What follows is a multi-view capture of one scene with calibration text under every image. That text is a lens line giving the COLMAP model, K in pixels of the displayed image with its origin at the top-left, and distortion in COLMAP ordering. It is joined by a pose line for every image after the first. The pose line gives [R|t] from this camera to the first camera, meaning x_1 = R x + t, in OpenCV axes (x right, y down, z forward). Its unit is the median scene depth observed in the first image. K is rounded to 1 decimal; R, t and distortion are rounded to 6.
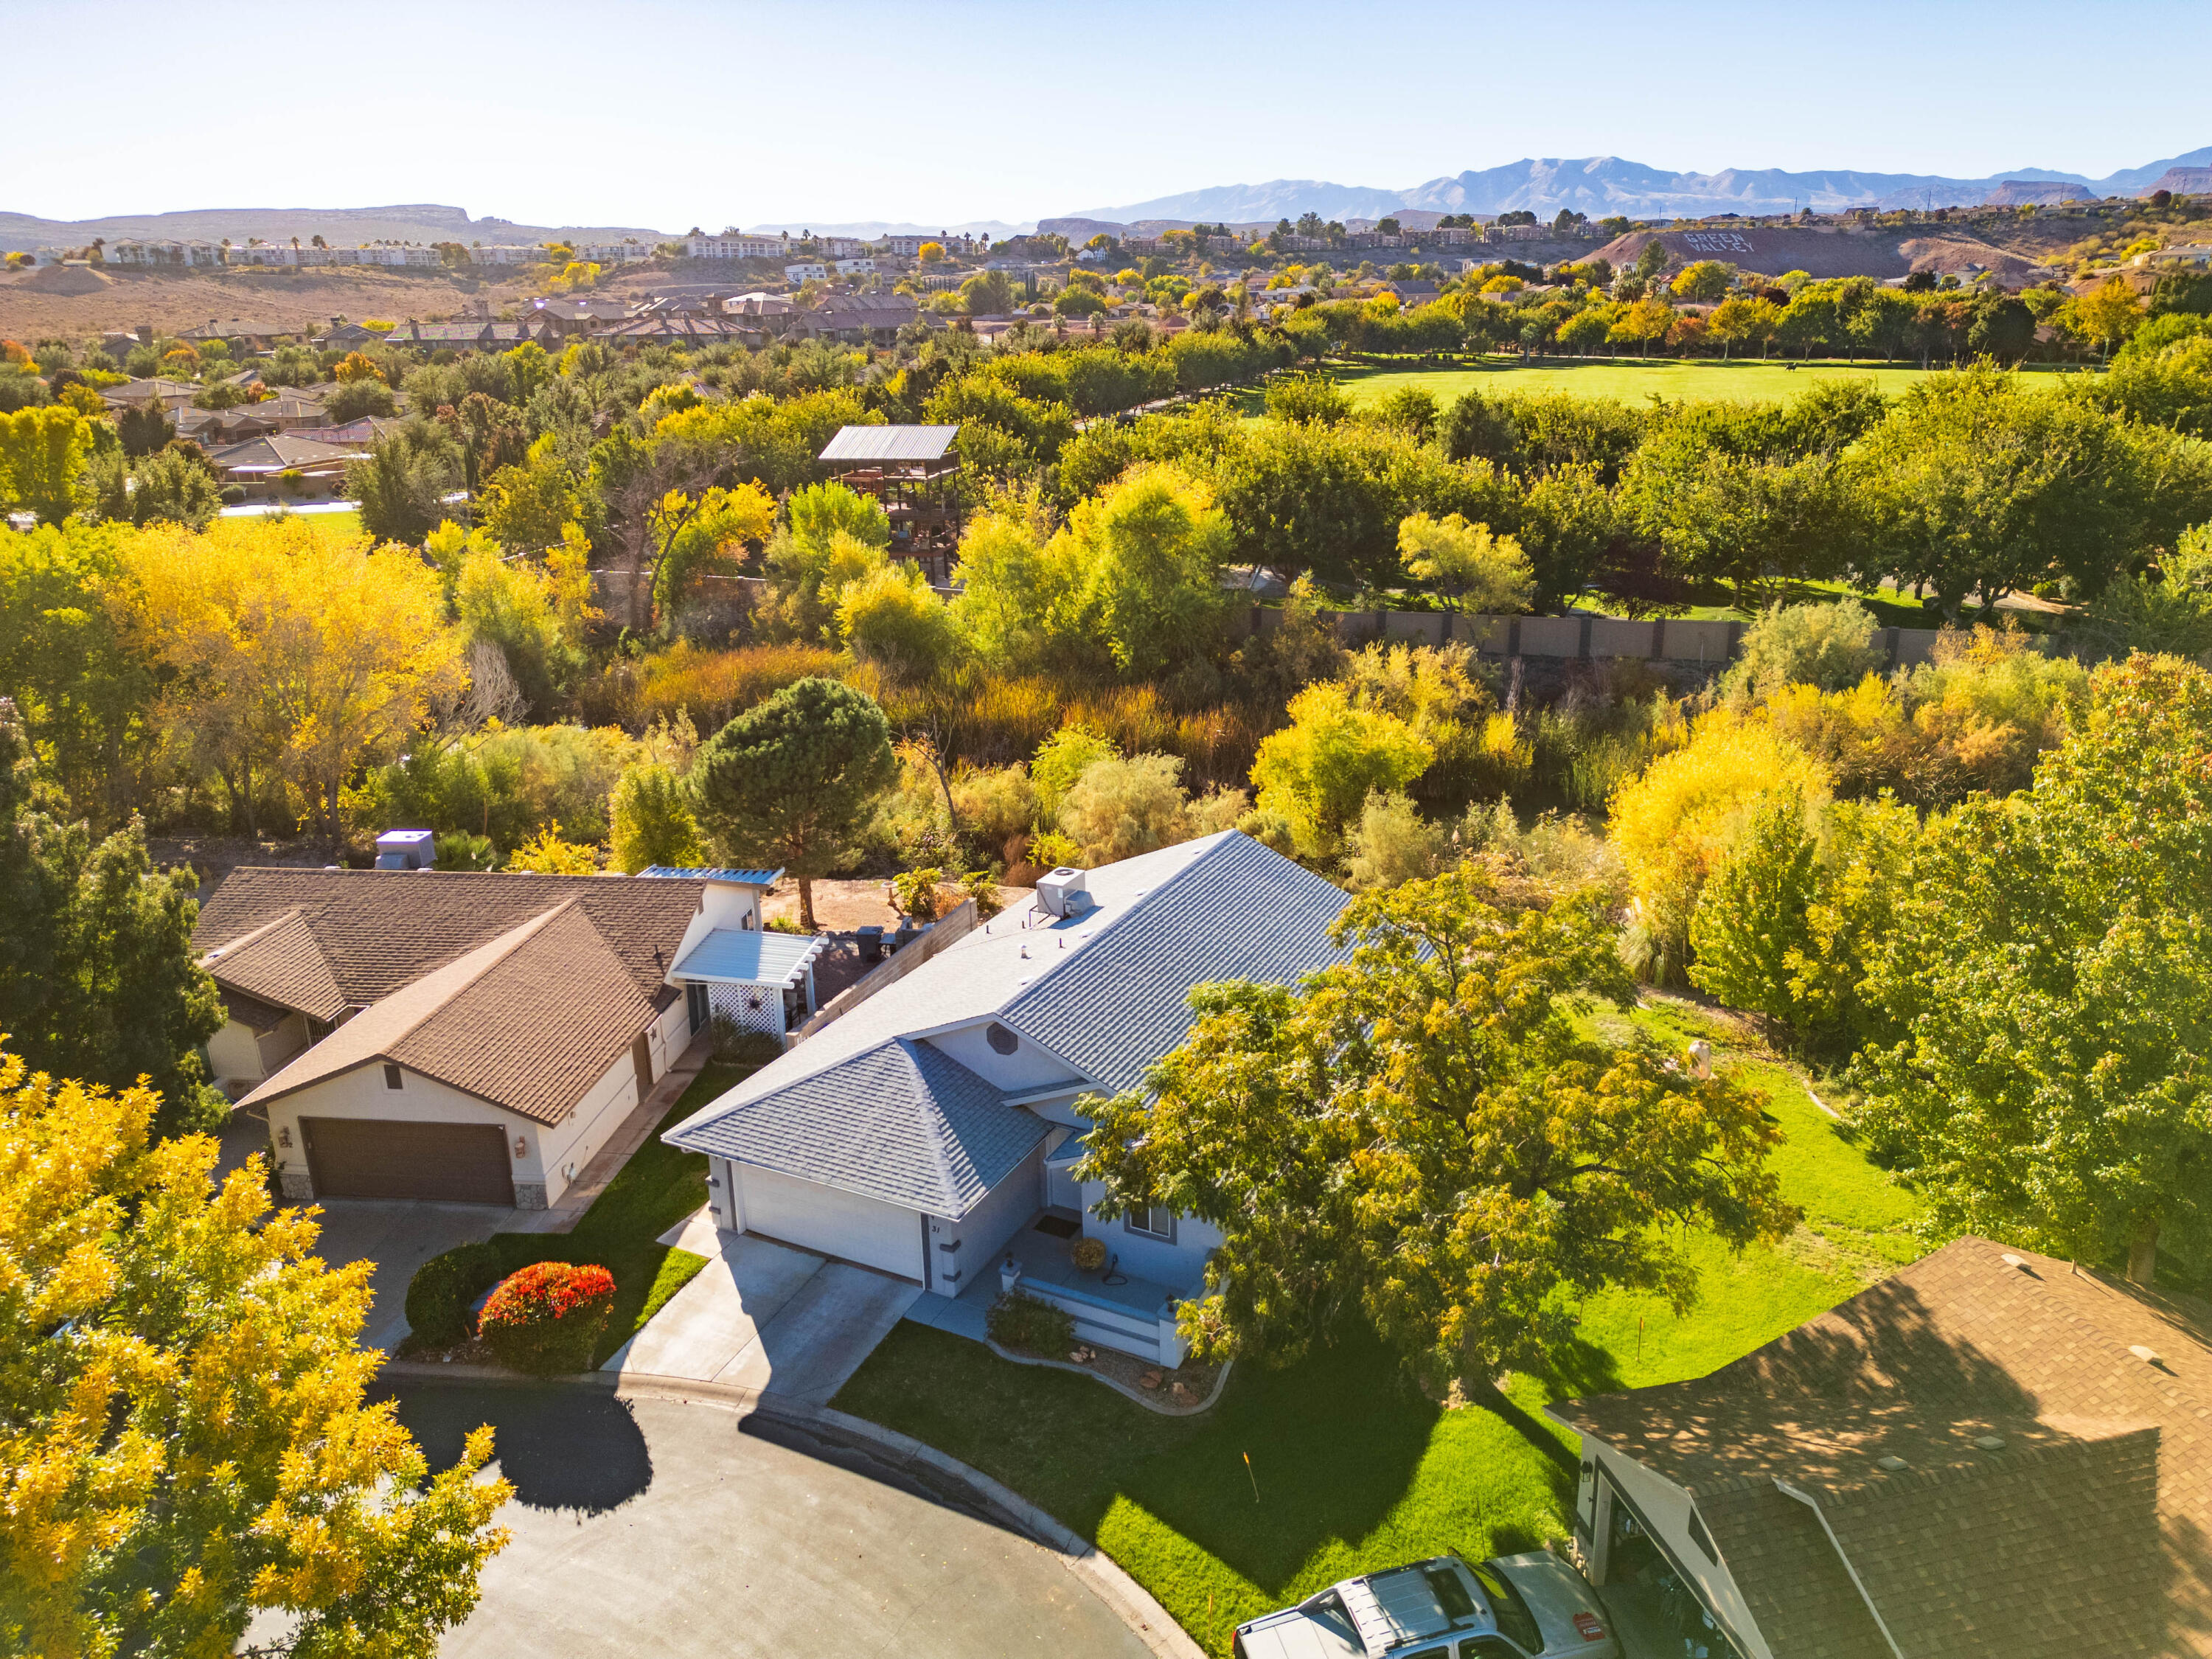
lens RADIAL K [[1547.7, 0, 1113.1], [0, 1547.7, 826.5], [0, 0, 1]] dist [0.074461, -0.068221]
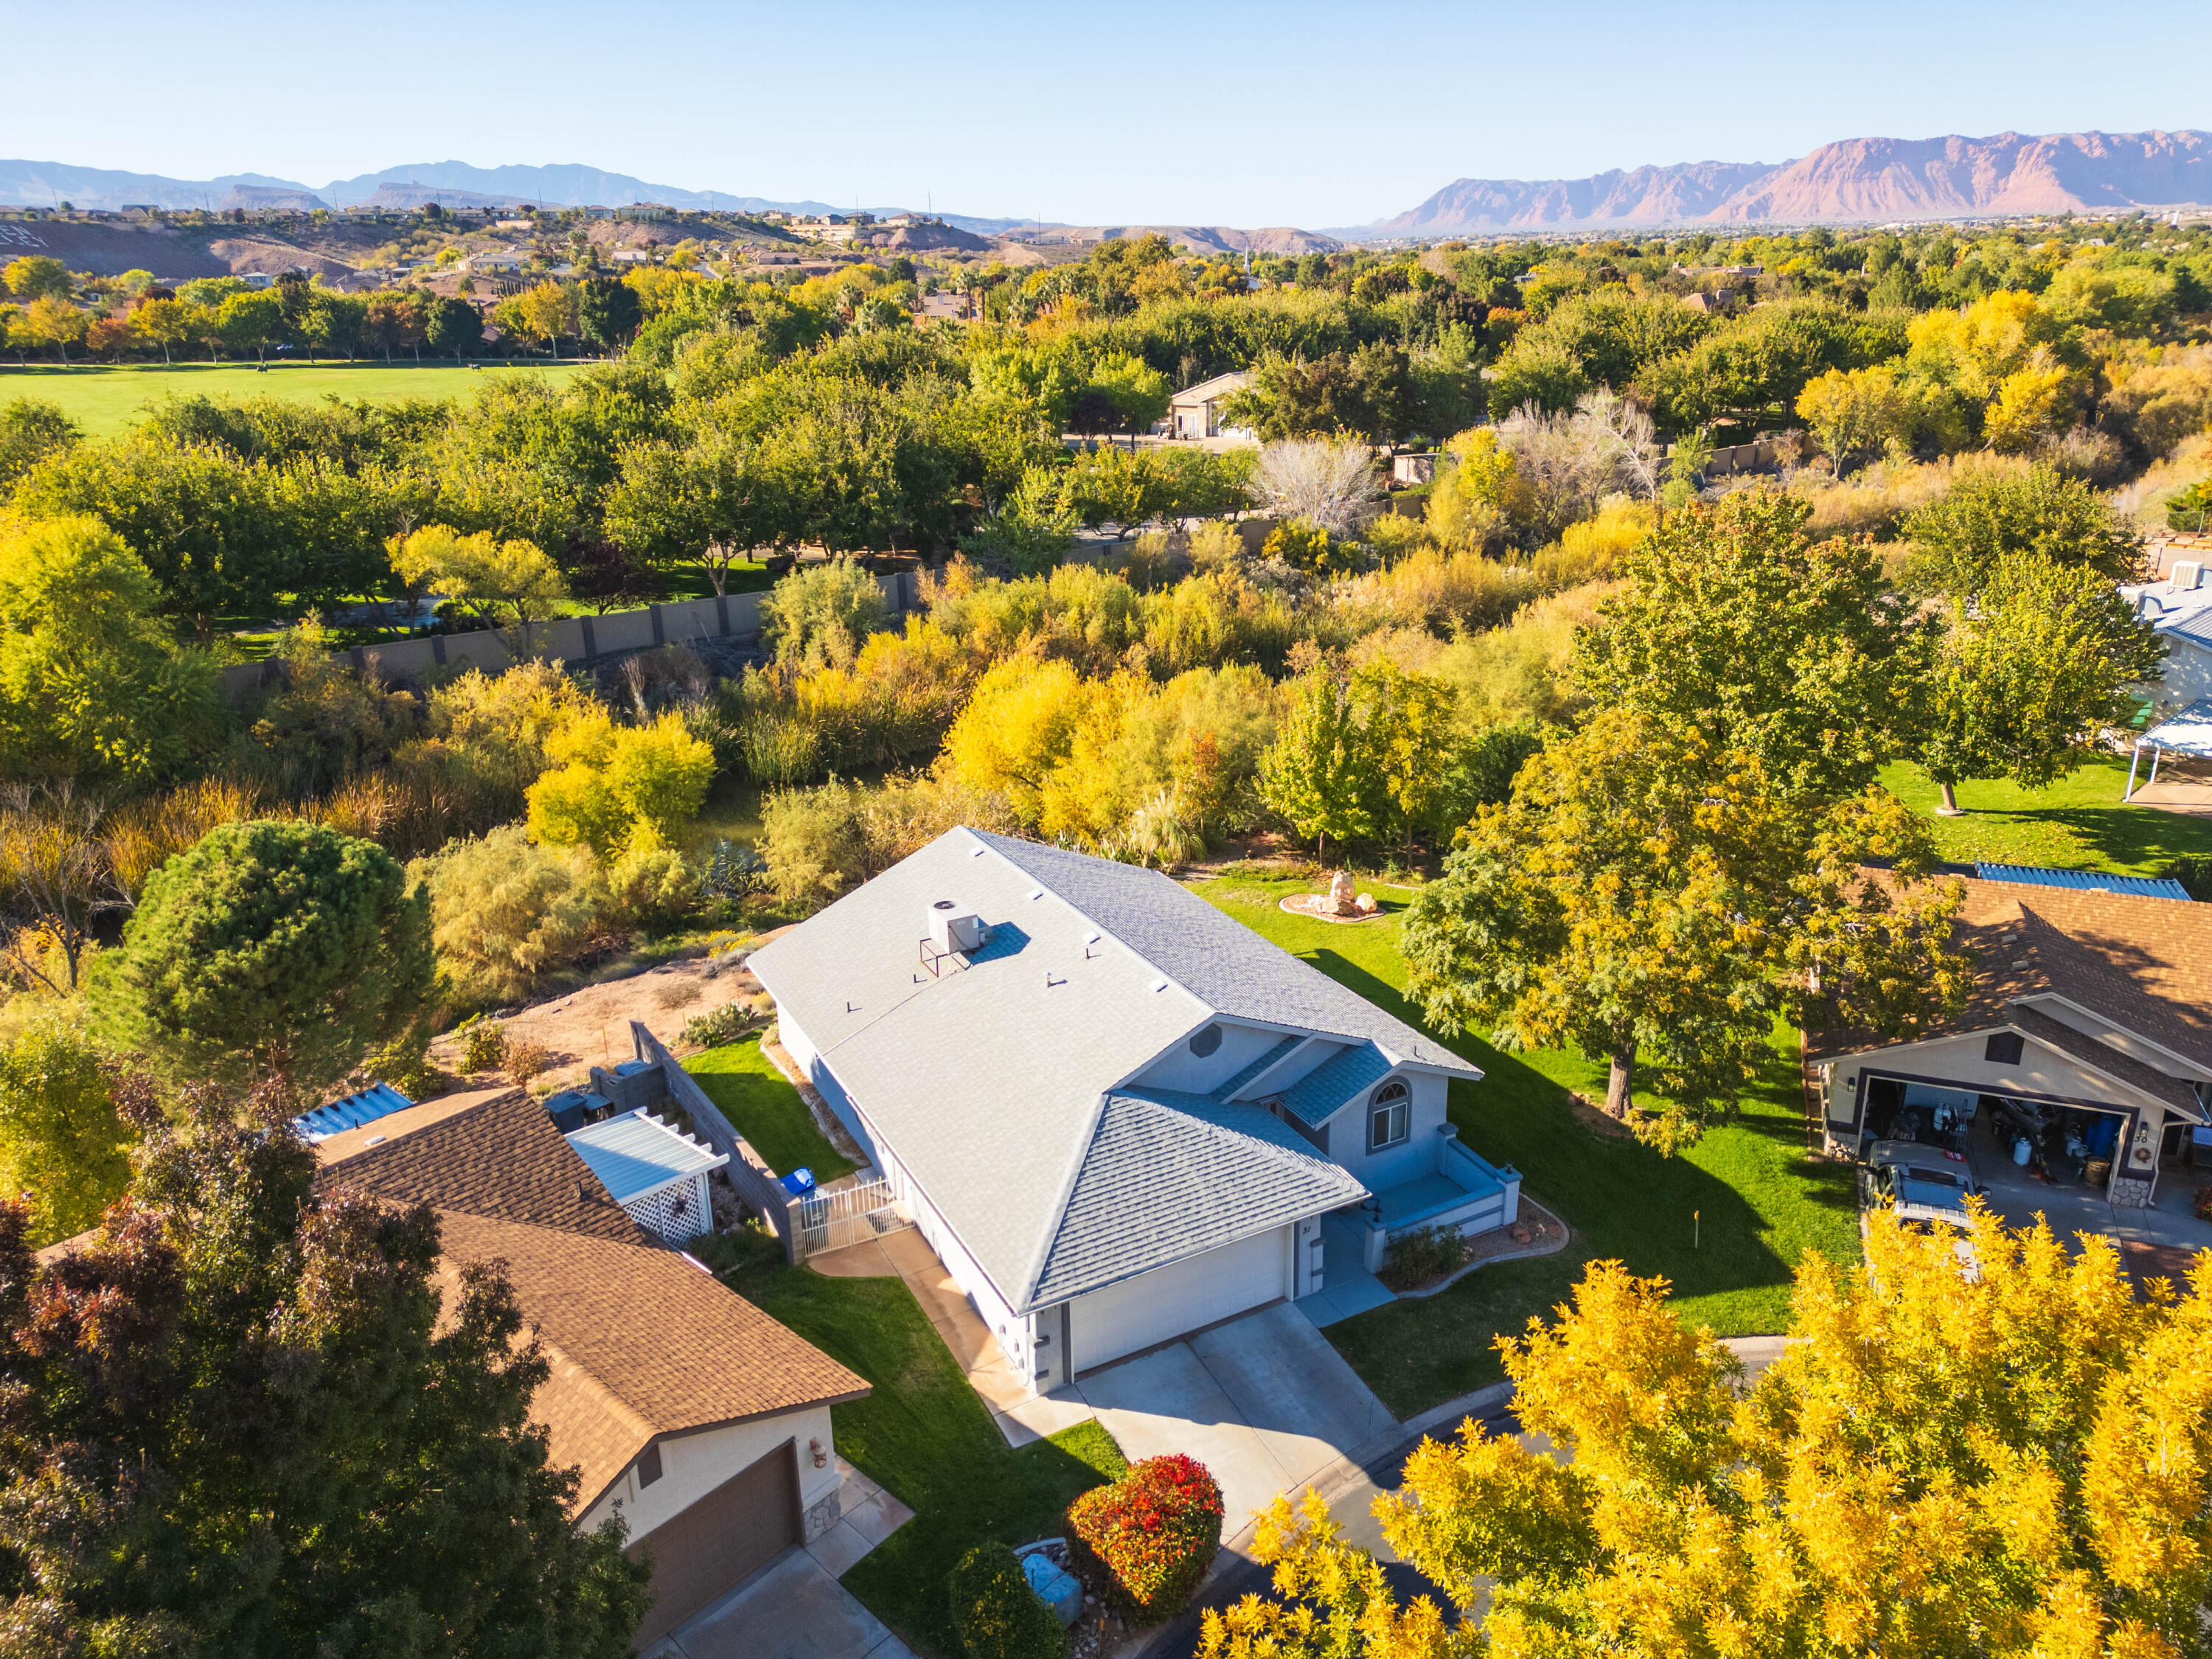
lens RADIAL K [[1547.7, 0, 1104.3], [0, 1547.7, 830.9], [0, 0, 1]] dist [0.074461, -0.068221]
pose [[0.573601, -0.268974, 0.773715, -0.320557], [0.268588, 0.954090, 0.132560, -0.051399], [-0.773849, 0.131774, 0.619510, 0.172715]]
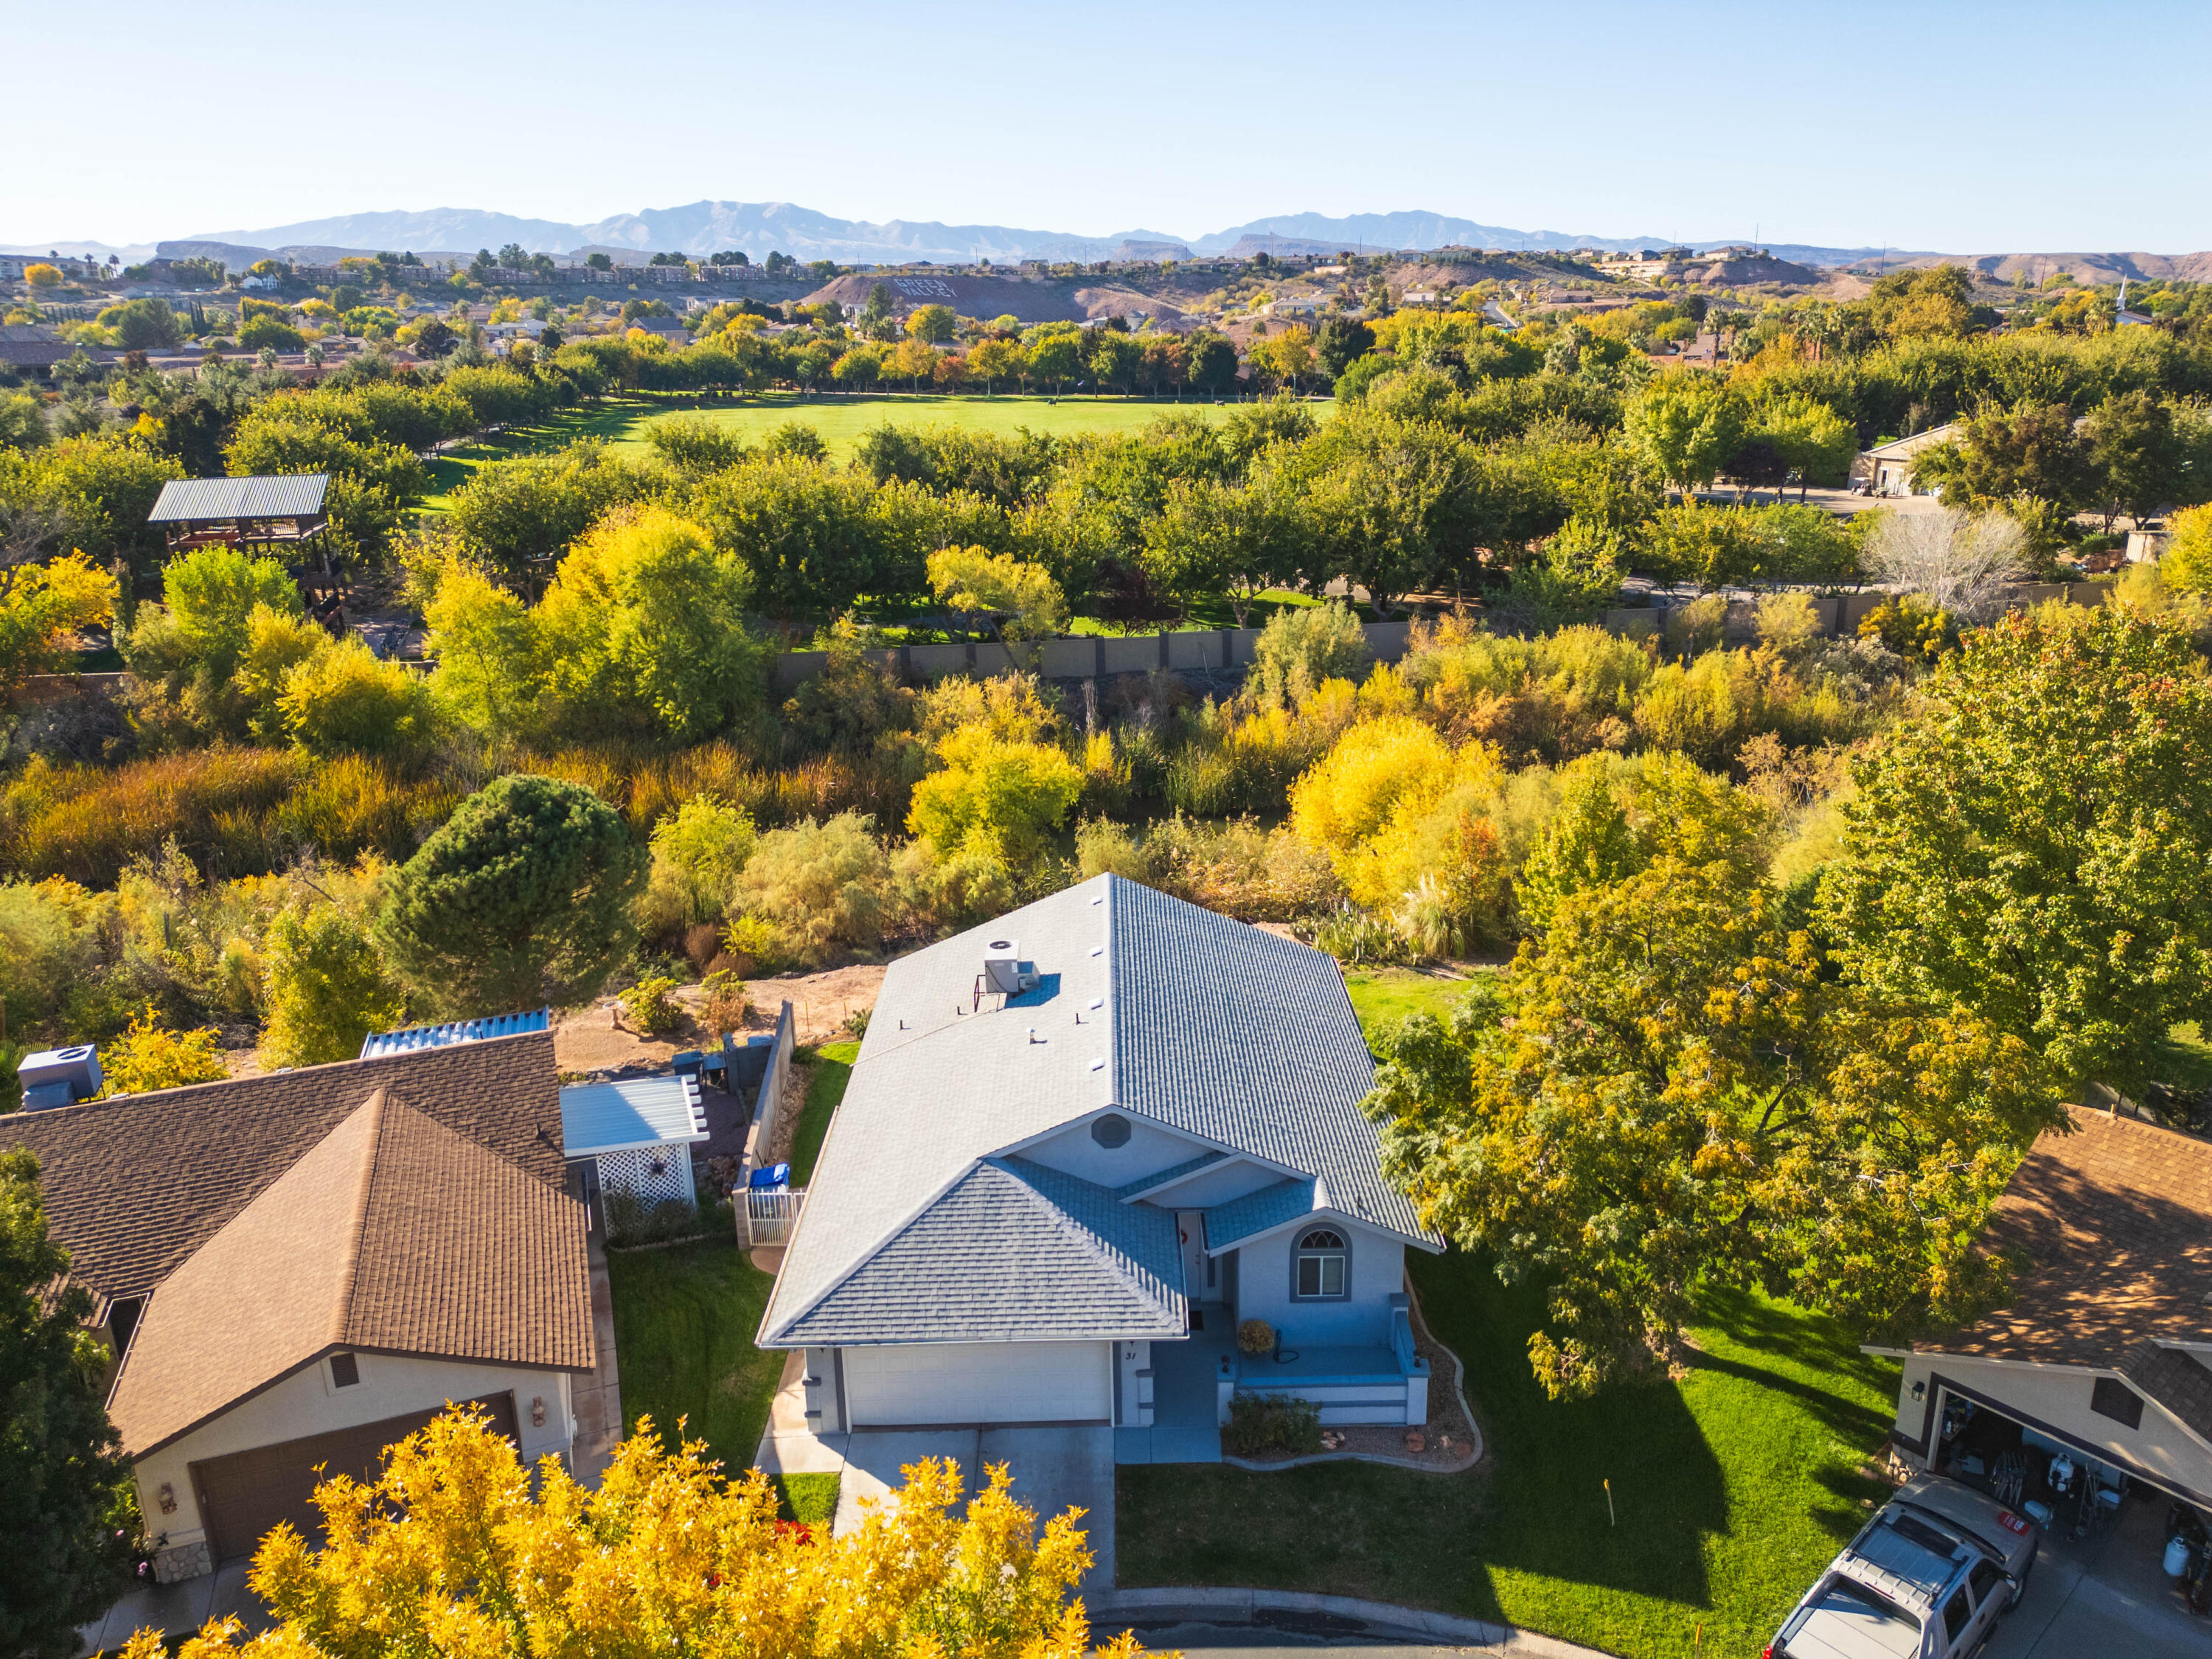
lens RADIAL K [[1547.7, 0, 1109.2], [0, 1547.7, 818.9], [0, 0, 1]] dist [0.074461, -0.068221]
pose [[0.888896, -0.135249, 0.437688, -0.175991], [0.146740, 0.989146, 0.007642, -0.020303], [-0.433971, 0.057433, 0.899094, 0.067322]]
